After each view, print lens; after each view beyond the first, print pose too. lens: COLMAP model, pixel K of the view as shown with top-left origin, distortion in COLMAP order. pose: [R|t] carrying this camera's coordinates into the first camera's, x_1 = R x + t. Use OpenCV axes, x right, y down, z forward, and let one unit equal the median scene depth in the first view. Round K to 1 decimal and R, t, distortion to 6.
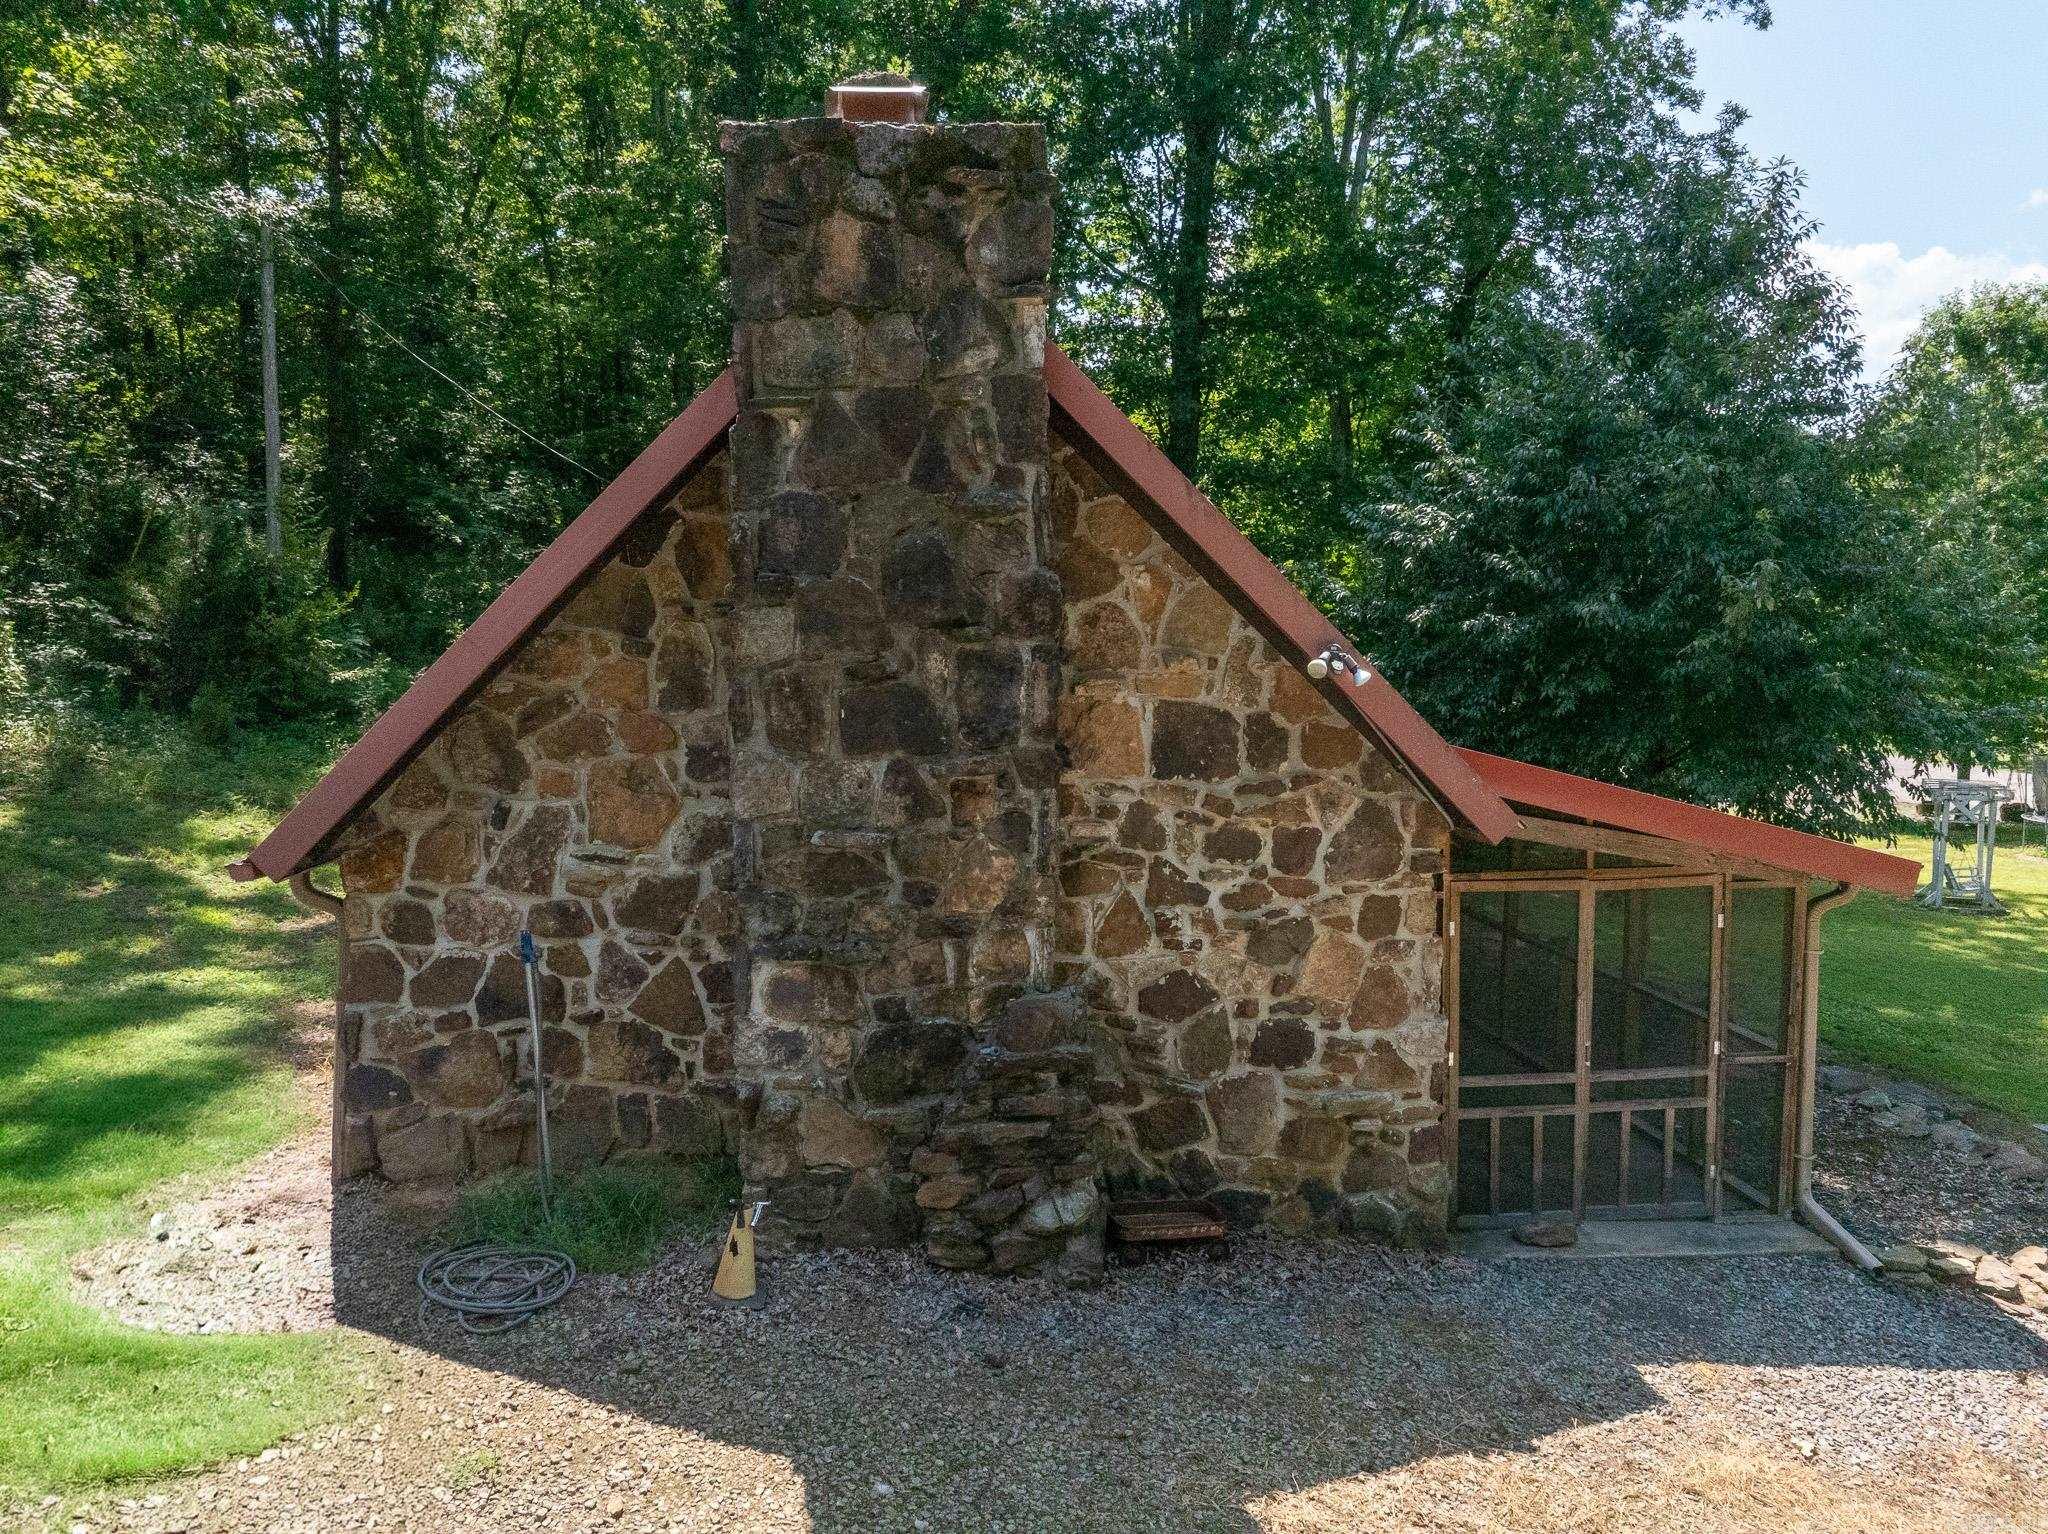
lens RADIAL K [[1436.0, 0, 1019.4], [0, 1436.0, 762.7], [0, 0, 1]] dist [-0.040246, -0.005239]
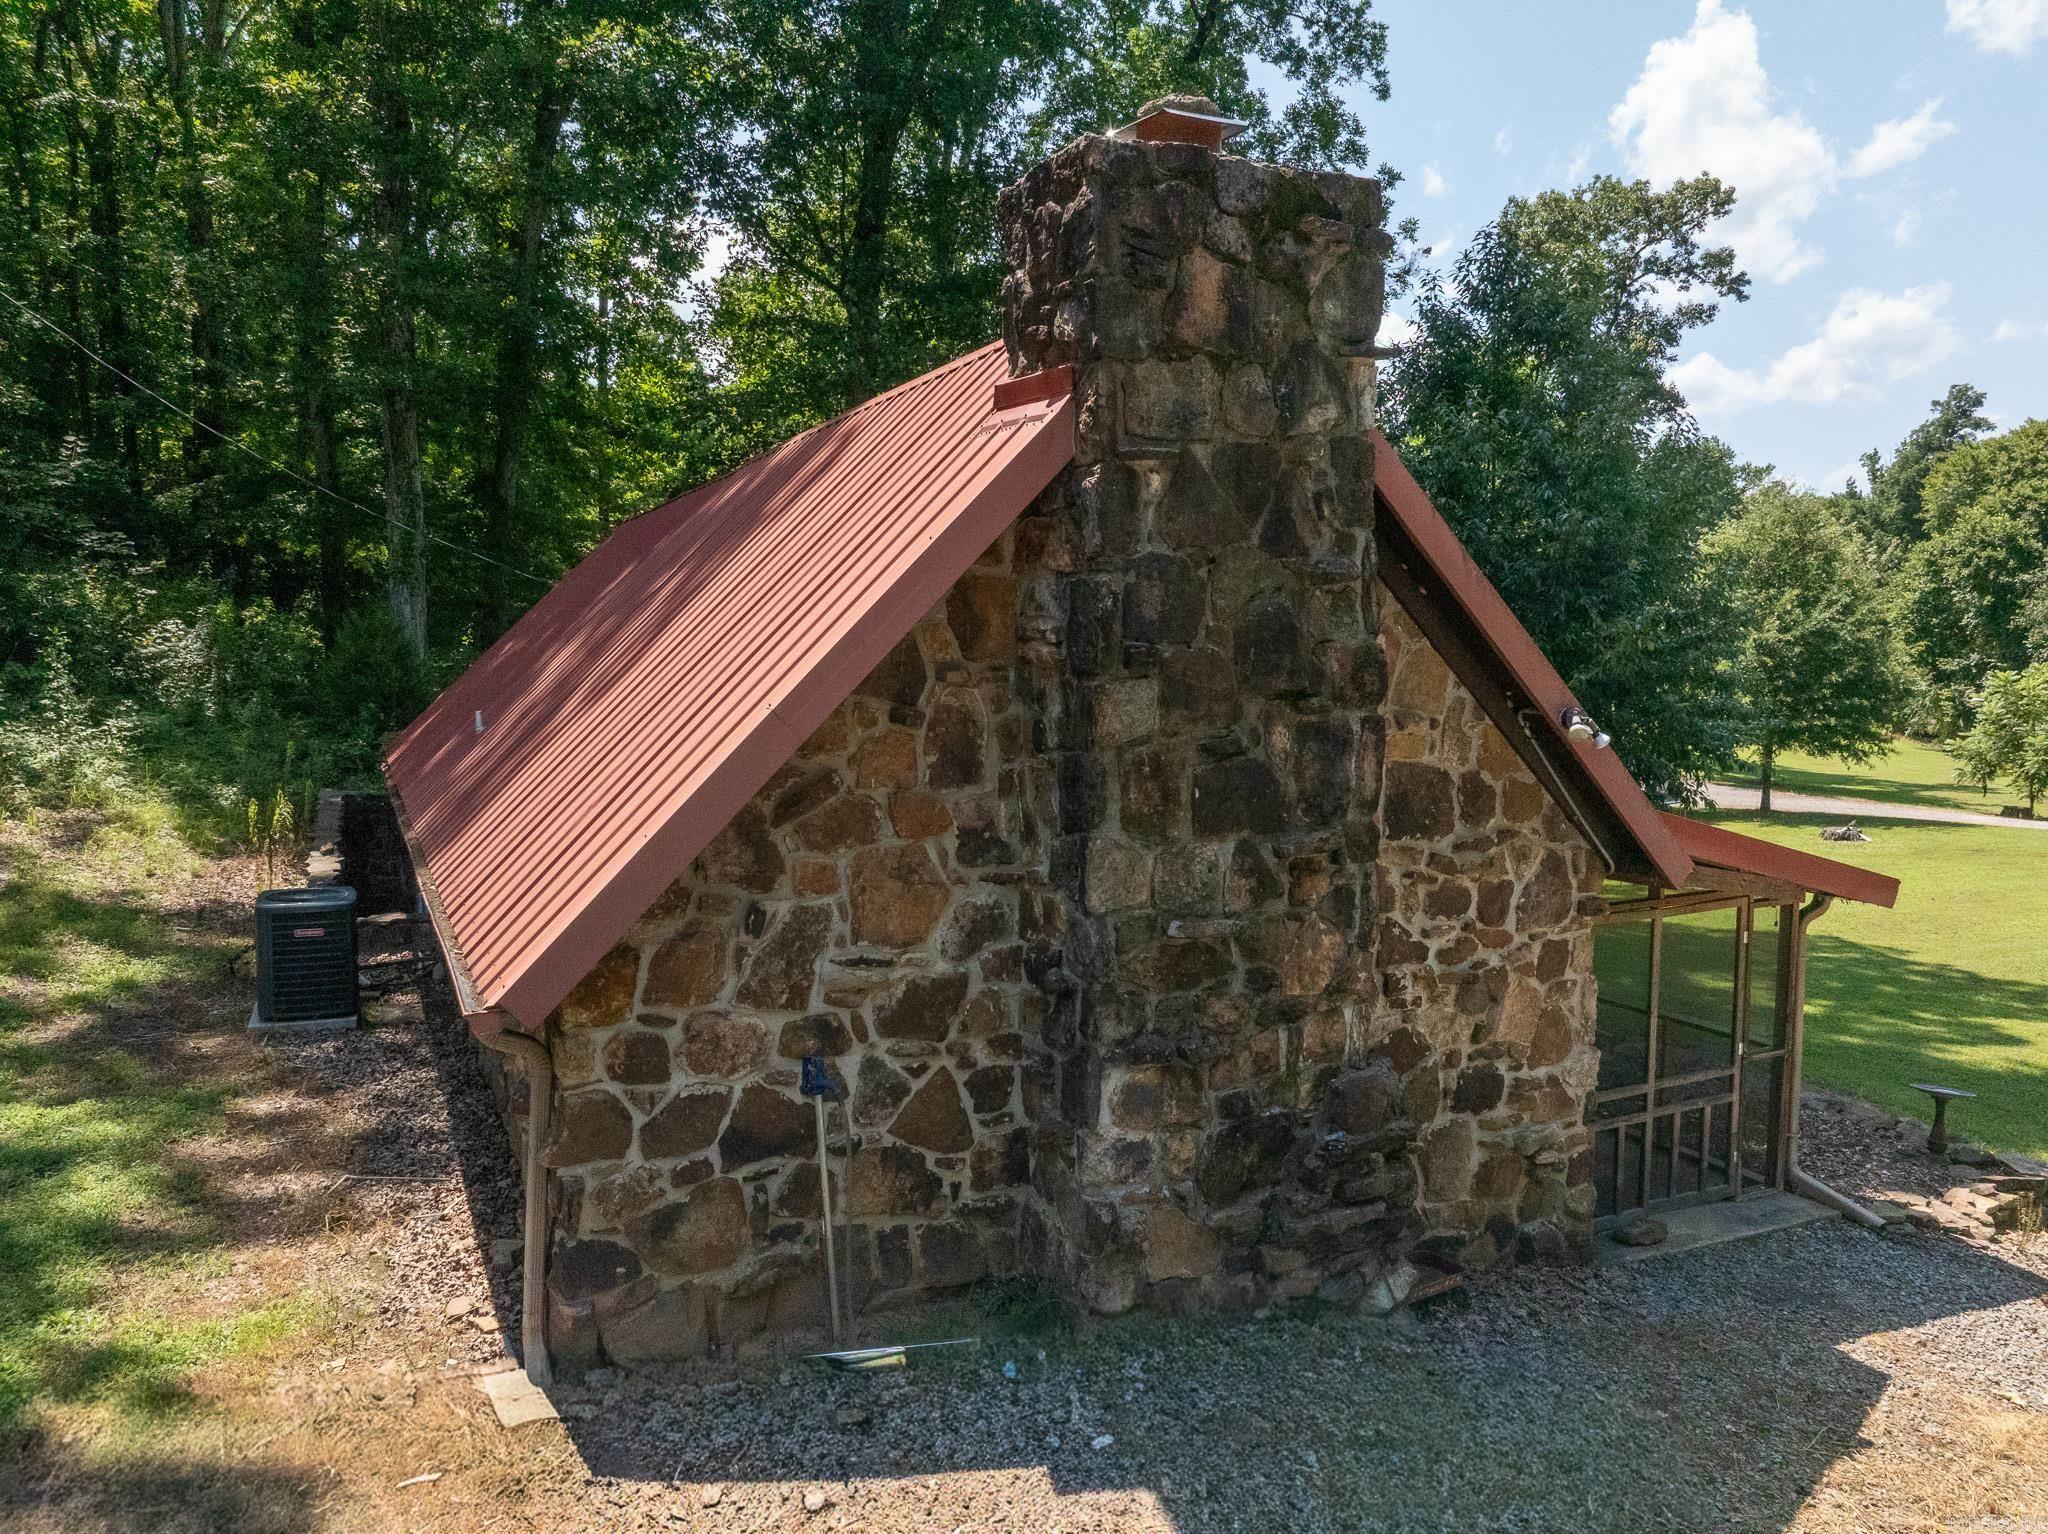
lens RADIAL K [[1436.0, 0, 976.0], [0, 1436.0, 758.0], [0, 0, 1]] dist [-0.040246, -0.005239]
pose [[0.937147, -0.023578, 0.348136, -0.529006], [0.020891, 0.999716, 0.011470, -0.064596], [-0.348308, -0.003476, 0.937374, 0.168151]]
